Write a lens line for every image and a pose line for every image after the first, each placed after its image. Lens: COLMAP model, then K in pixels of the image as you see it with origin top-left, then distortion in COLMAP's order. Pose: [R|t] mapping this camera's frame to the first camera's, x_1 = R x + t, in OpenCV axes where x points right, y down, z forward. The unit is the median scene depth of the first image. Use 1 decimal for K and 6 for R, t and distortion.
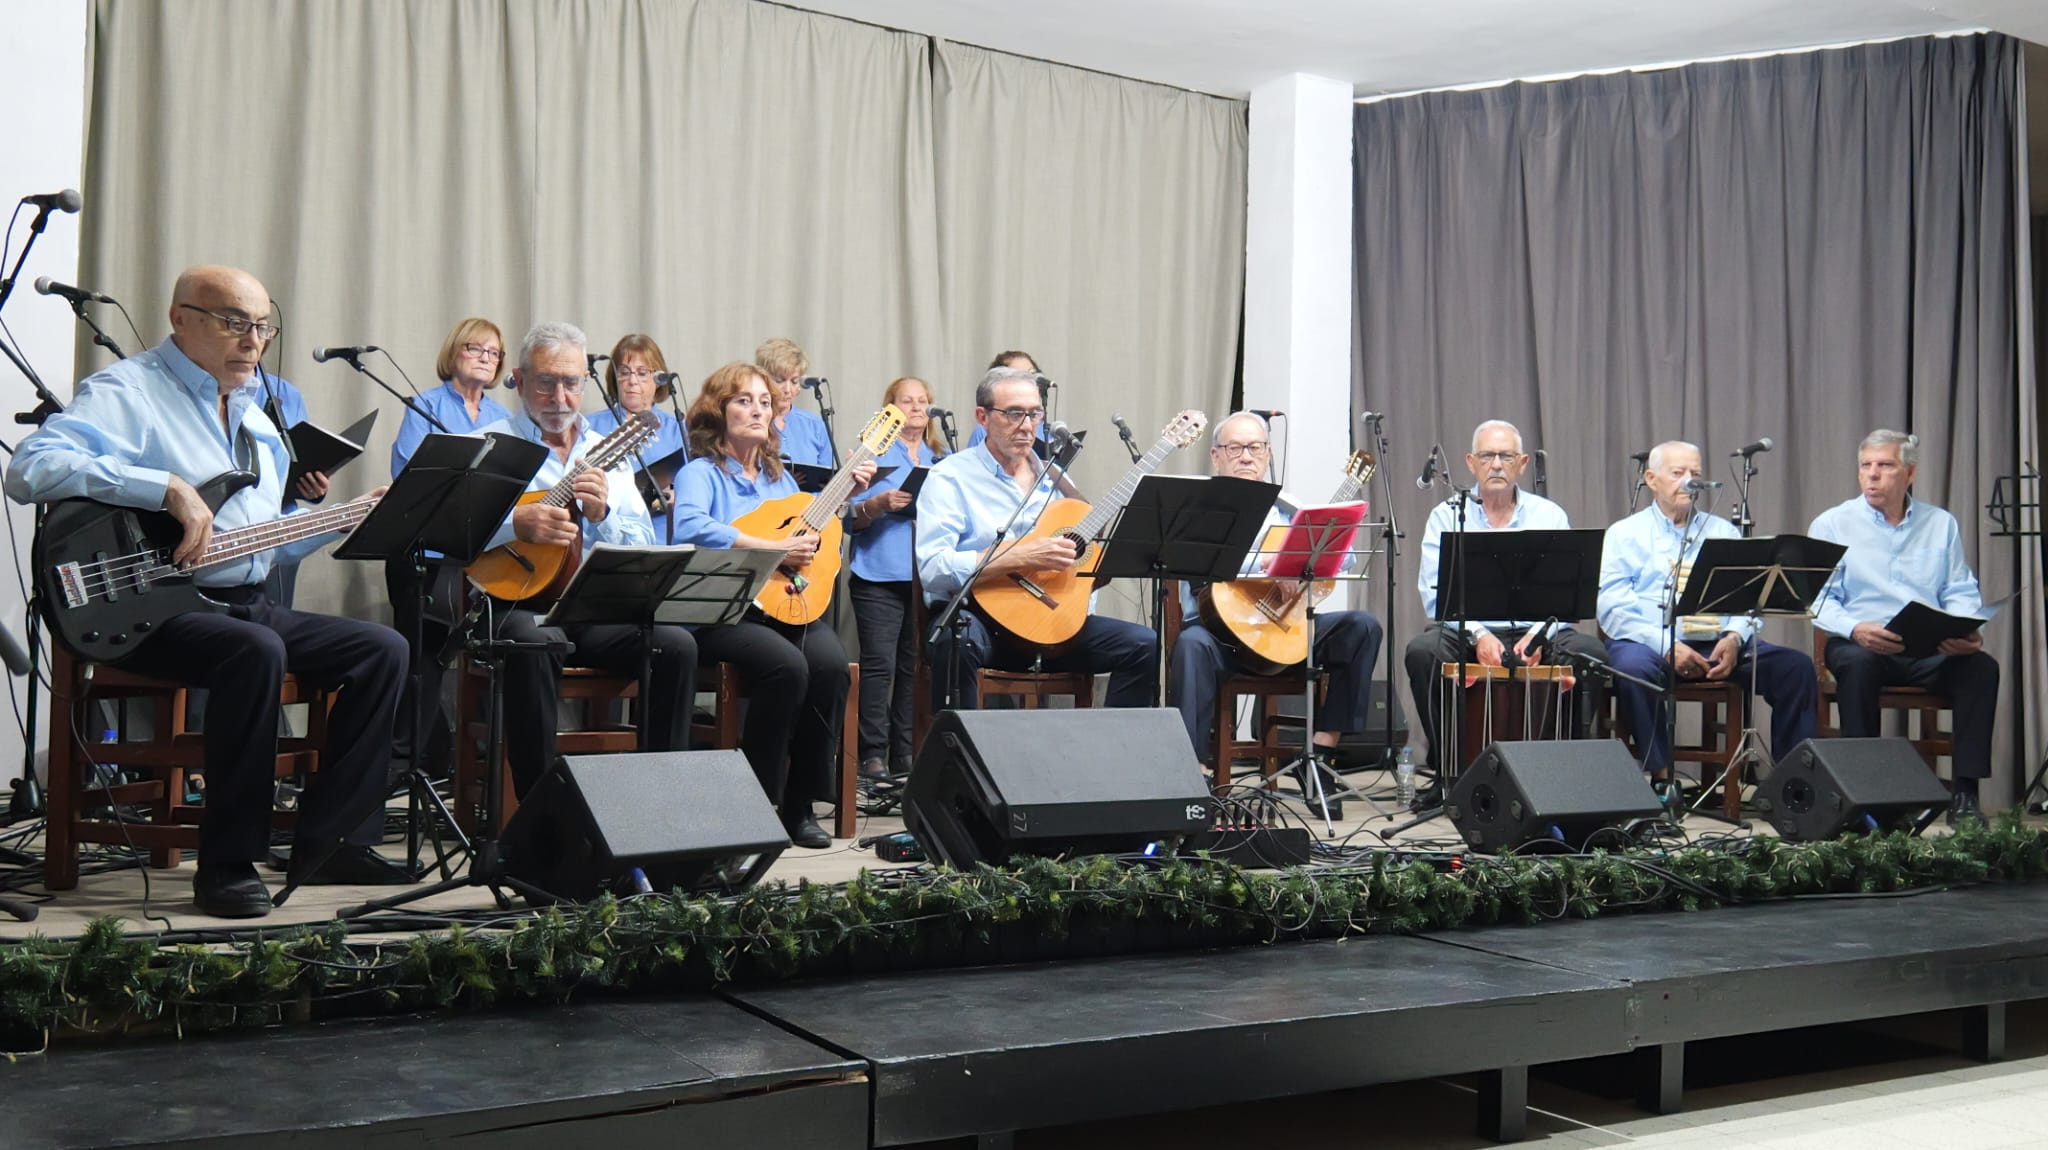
lens RADIAL K [[1901.9, 0, 1024.0], [0, 1901.9, 575.0], [0, 0, 1]] dist [-0.015805, 0.014039]
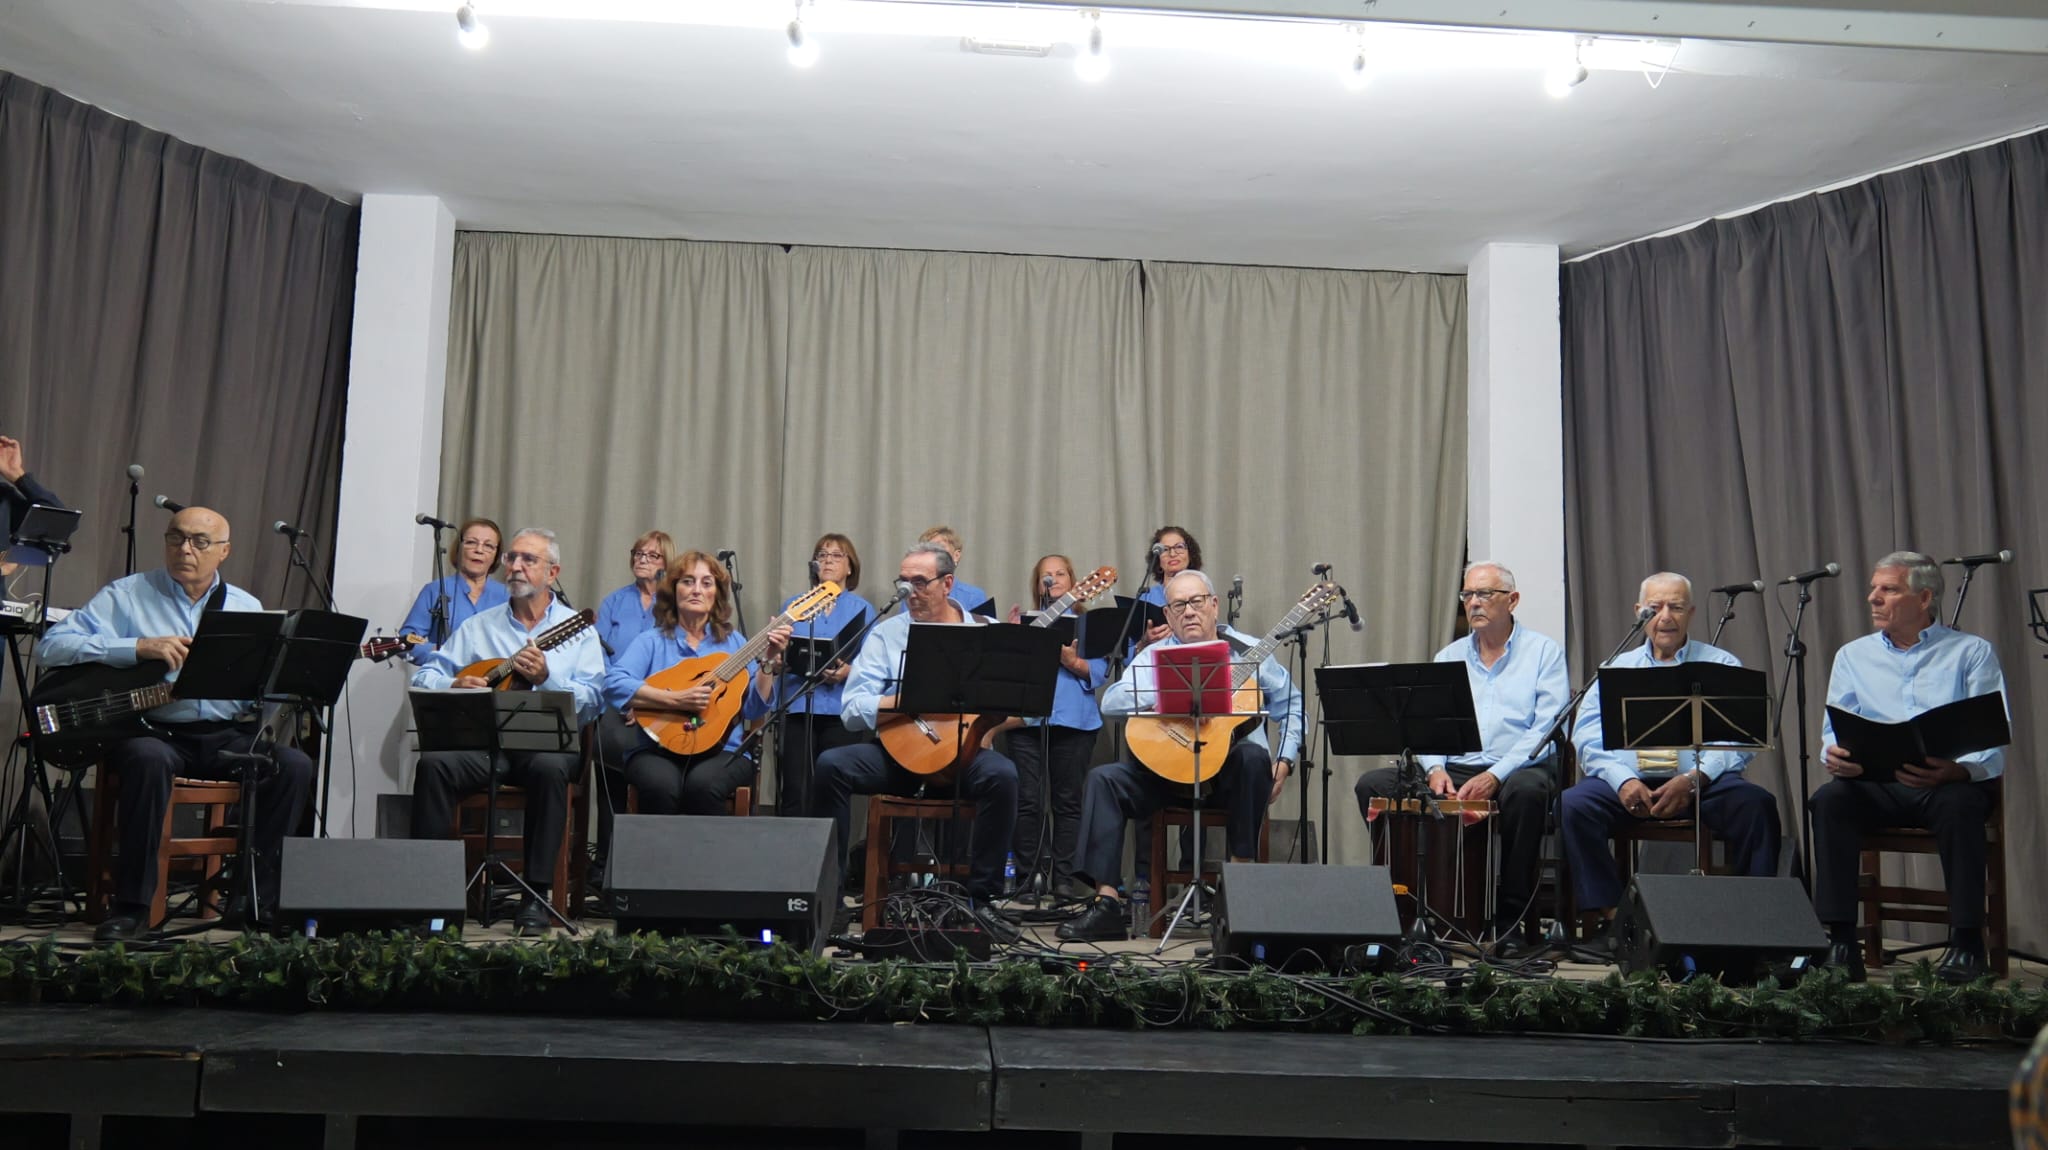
lens RADIAL K [[1765.9, 0, 1024.0], [0, 1765.9, 575.0], [0, 0, 1]] dist [0.003324, 0.001418]
pose [[0.880379, -0.054249, -0.471158, 0.480347], [0.006311, 0.994689, -0.102737, 0.021617], [0.474228, 0.087474, 0.876045, 0.050771]]
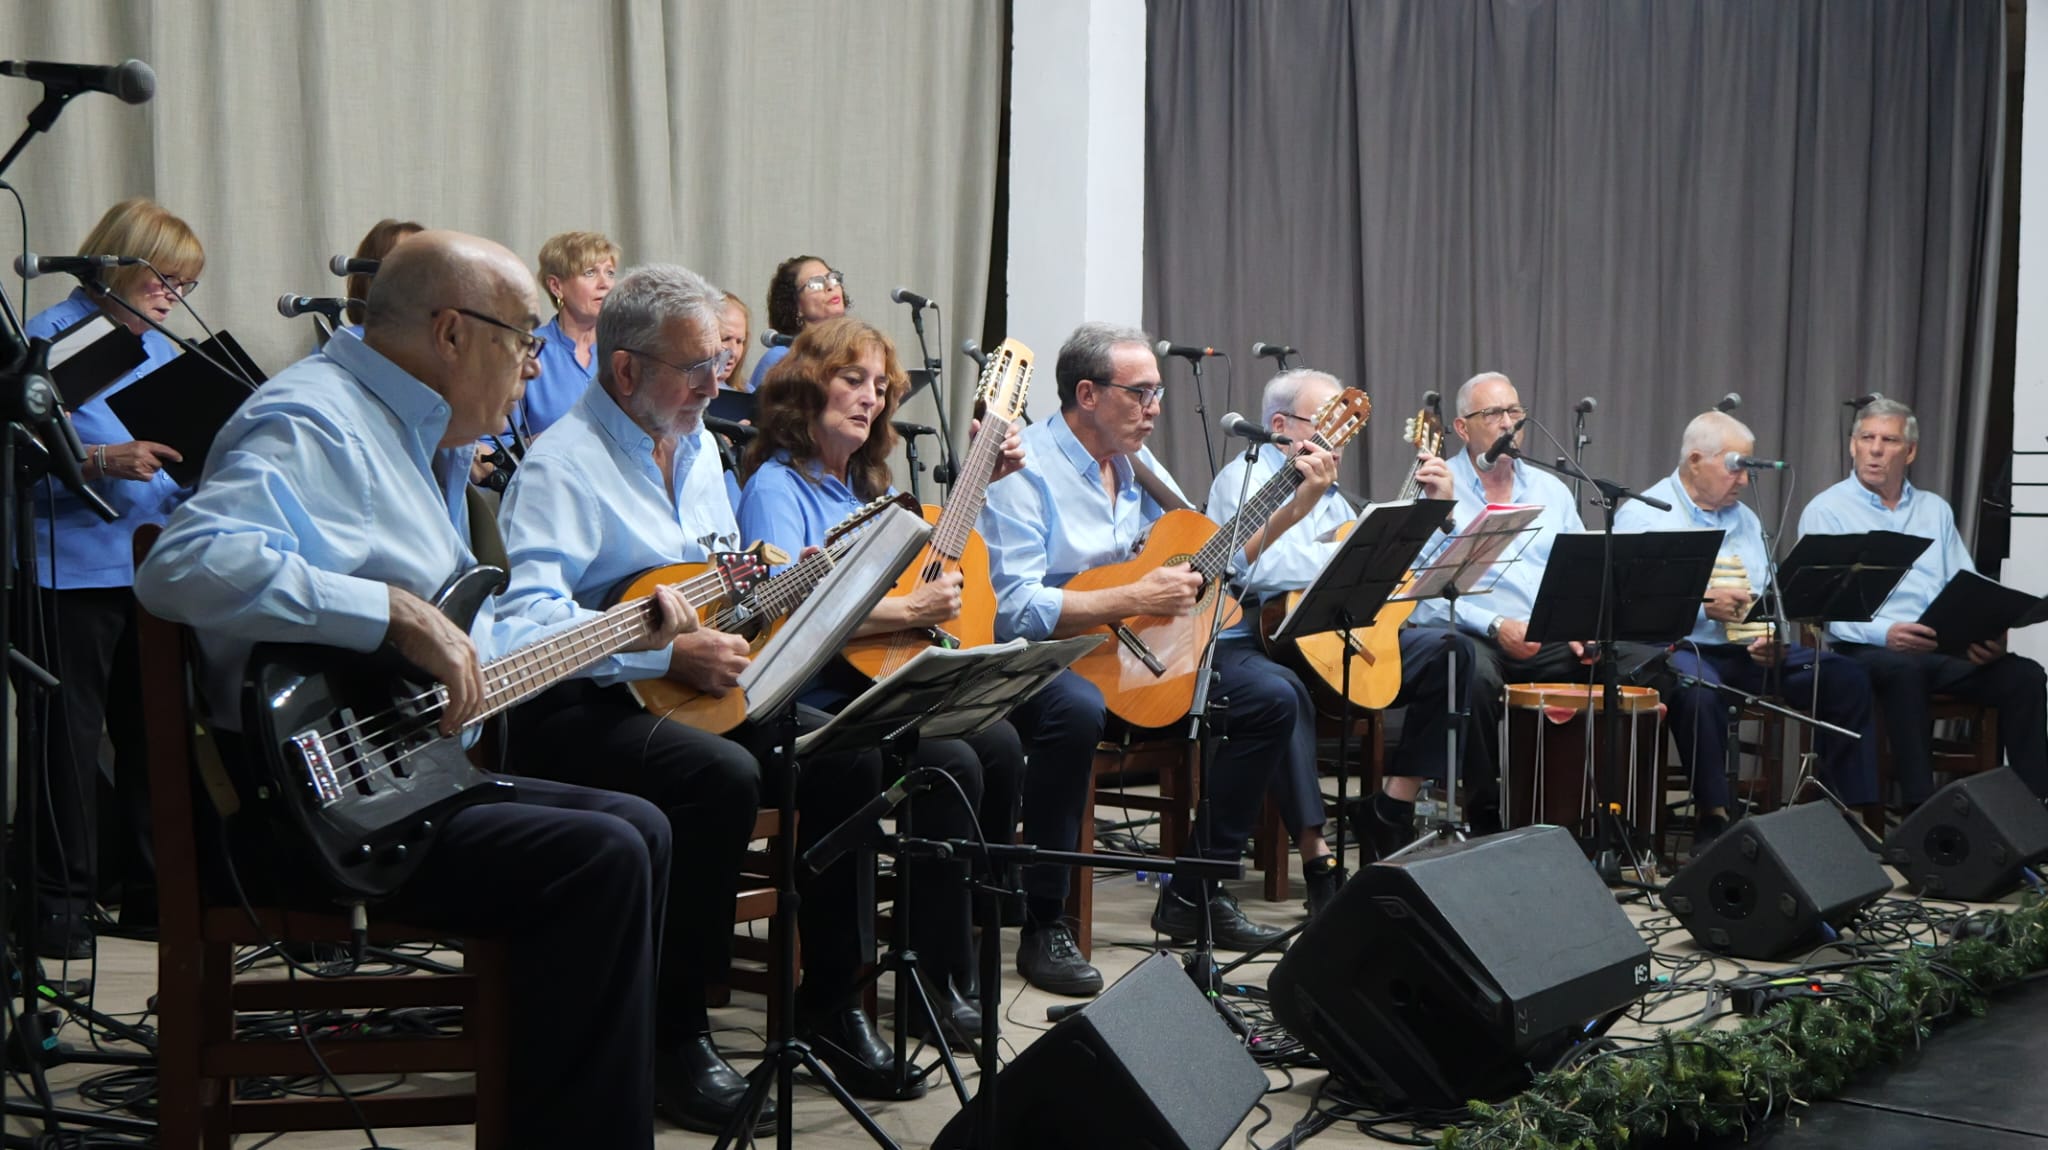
lens RADIAL K [[2275.8, 0, 1024.0], [0, 2275.8, 575.0], [0, 0, 1]] dist [-0.061503, 0.005611]
pose [[0.933628, -0.010839, 0.358081, -0.299023], [-0.014249, 0.997628, 0.067349, -0.060115], [-0.357961, -0.067981, 0.931258, 0.160335]]
